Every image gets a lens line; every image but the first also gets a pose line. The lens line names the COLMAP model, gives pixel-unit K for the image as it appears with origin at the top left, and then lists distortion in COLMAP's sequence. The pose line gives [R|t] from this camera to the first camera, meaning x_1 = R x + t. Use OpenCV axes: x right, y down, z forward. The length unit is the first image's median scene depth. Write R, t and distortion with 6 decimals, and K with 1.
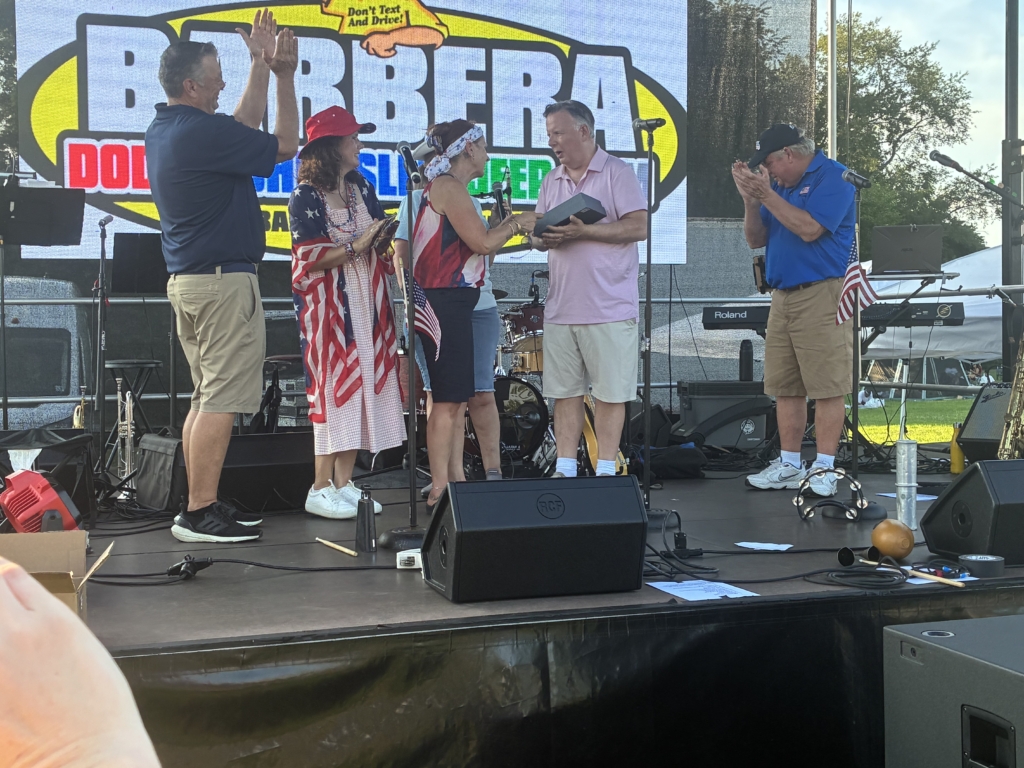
lens RADIAL K [[1359.6, 0, 512.0], [0, 1359.6, 384.0], [0, 0, 1]] dist [0.179161, -0.390621]
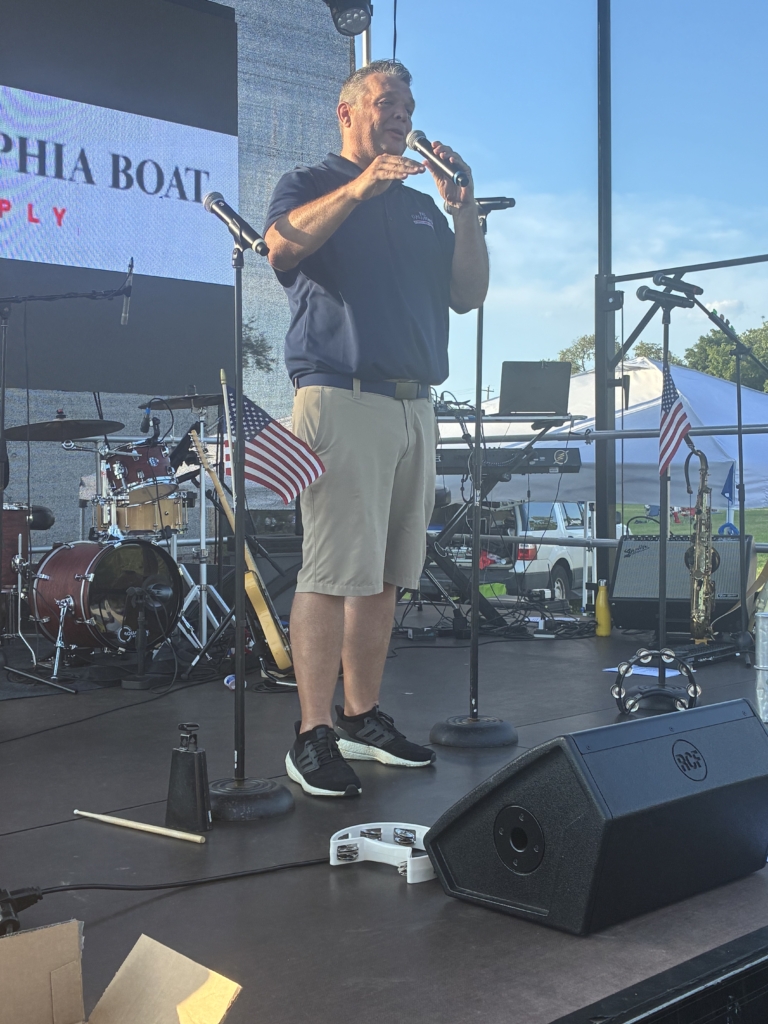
lens RADIAL K [[1359.6, 0, 384.0], [0, 1359.6, 512.0], [0, 0, 1]] dist [0.179161, -0.390621]
pose [[0.902424, -0.010360, 0.430725, -0.192092], [0.015067, 0.999858, -0.007518, -0.012006], [-0.430586, 0.013275, 0.902452, 0.246883]]
